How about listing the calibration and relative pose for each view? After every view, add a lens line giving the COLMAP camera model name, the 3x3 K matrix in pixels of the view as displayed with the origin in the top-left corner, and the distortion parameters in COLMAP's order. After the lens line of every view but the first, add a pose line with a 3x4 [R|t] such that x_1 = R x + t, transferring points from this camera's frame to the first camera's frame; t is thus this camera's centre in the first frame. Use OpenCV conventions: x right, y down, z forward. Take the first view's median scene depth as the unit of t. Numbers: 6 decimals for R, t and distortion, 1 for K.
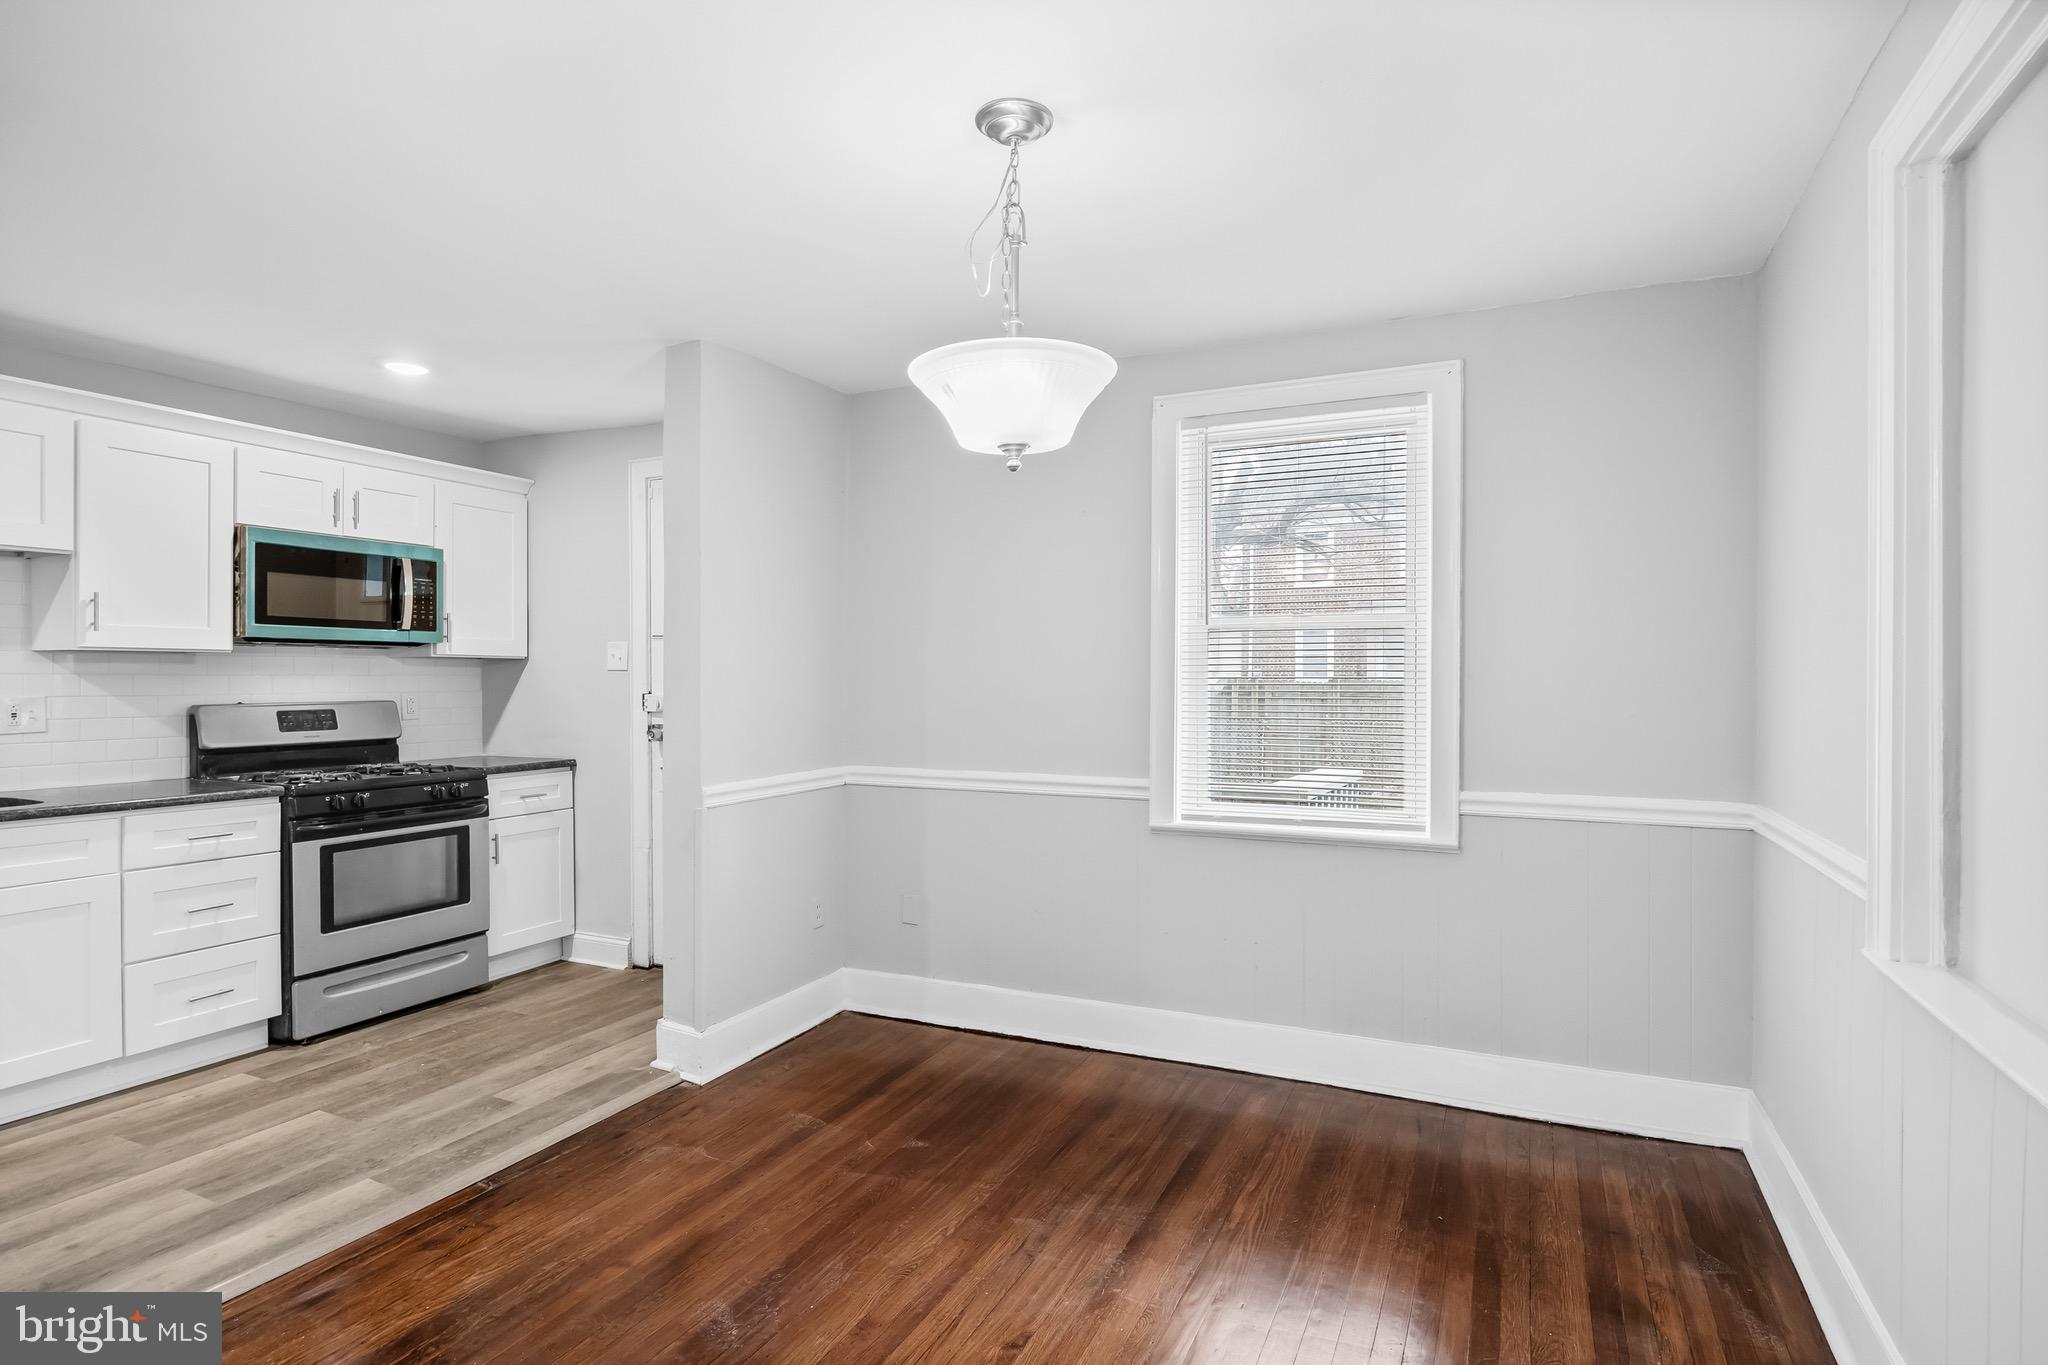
lens RADIAL K [[1066.7, 0, 1059.7], [0, 1066.7, 683.8], [0, 0, 1]] dist [-0.011929, 0.000004]
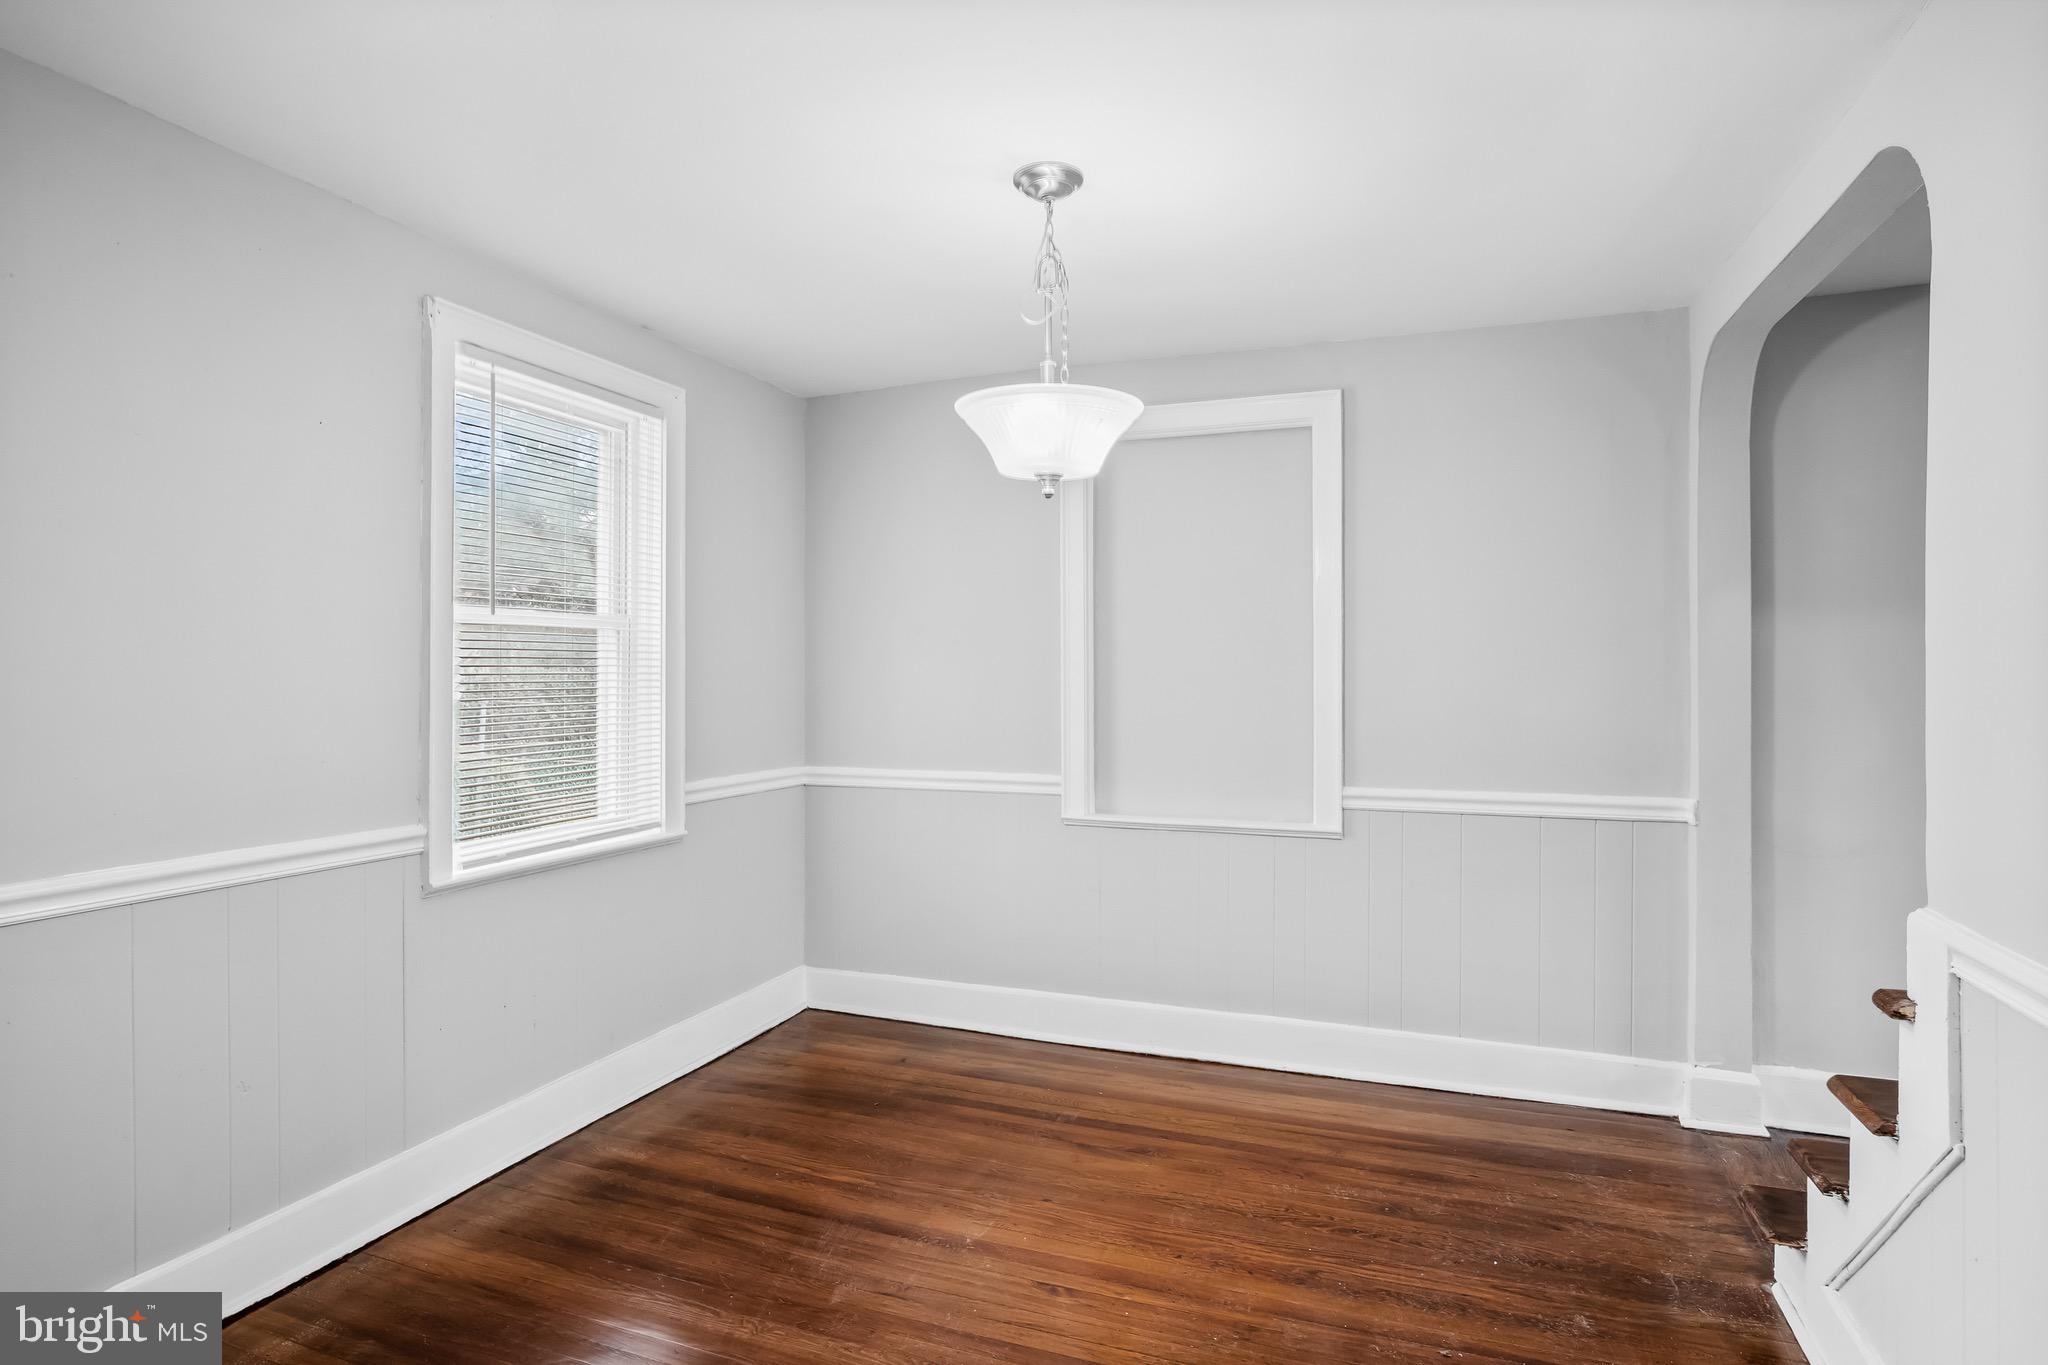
lens RADIAL K [[1117.6, 0, 1022.0], [0, 1117.6, 673.3], [0, 0, 1]] dist [0.001412, -0.000168]
pose [[-0.093847, -0.003287, 0.995581, -0.964851], [-0.002823, 0.999991, 0.003036, -0.021769], [-0.995583, -0.002525, -0.093856, 0.916472]]
